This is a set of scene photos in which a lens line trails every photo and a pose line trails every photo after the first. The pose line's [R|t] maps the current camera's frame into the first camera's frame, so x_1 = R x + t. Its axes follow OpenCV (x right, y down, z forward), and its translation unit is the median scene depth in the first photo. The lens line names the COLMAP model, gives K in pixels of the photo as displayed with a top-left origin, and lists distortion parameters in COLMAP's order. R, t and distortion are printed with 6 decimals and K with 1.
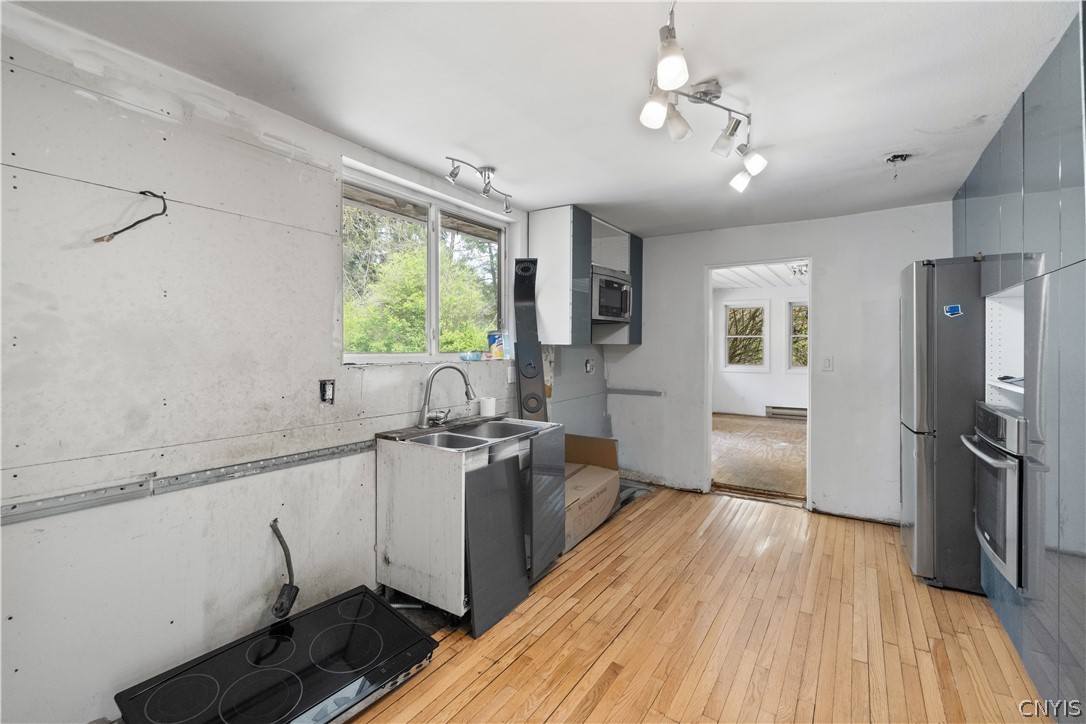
lens RADIAL K [[488.9, 0, 545.6], [0, 488.9, 353.9], [0, 0, 1]] dist [-0.001754, -0.000160]
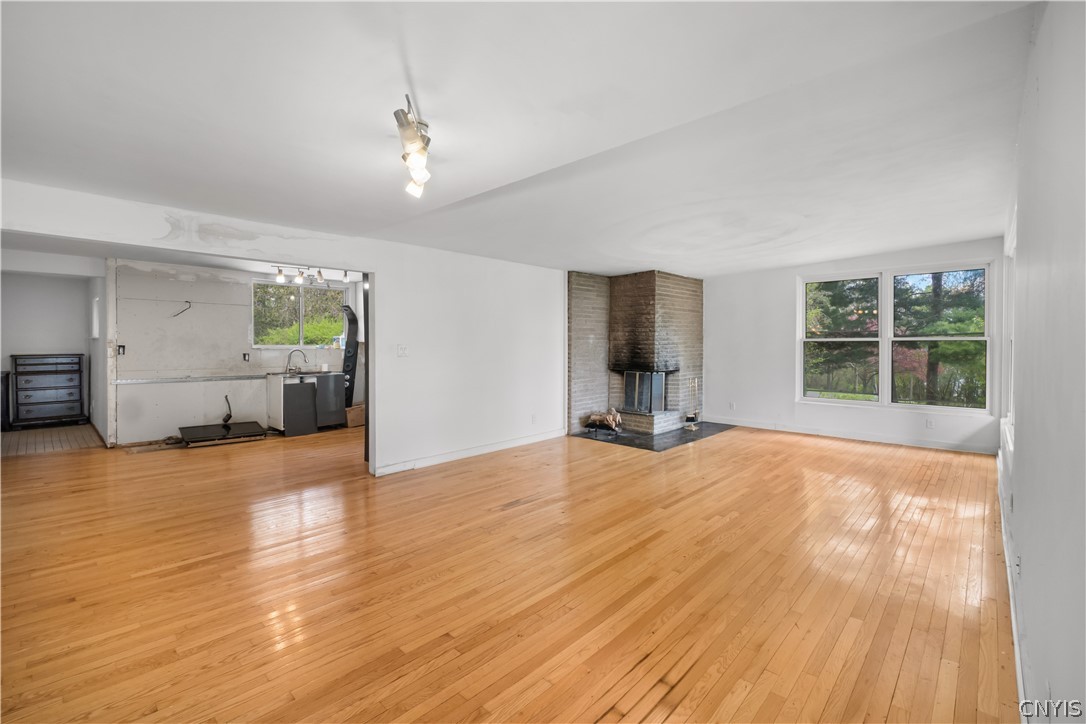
lens RADIAL K [[488.9, 0, 542.2], [0, 488.9, 358.1], [0, 0, 1]] dist [-0.001754, -0.000160]
pose [[0.981214, 0.004616, -0.192865, 1.962271], [-0.003407, 0.999972, 0.006600, 0.057137], [0.192890, -0.005819, 0.981203, -1.640443]]
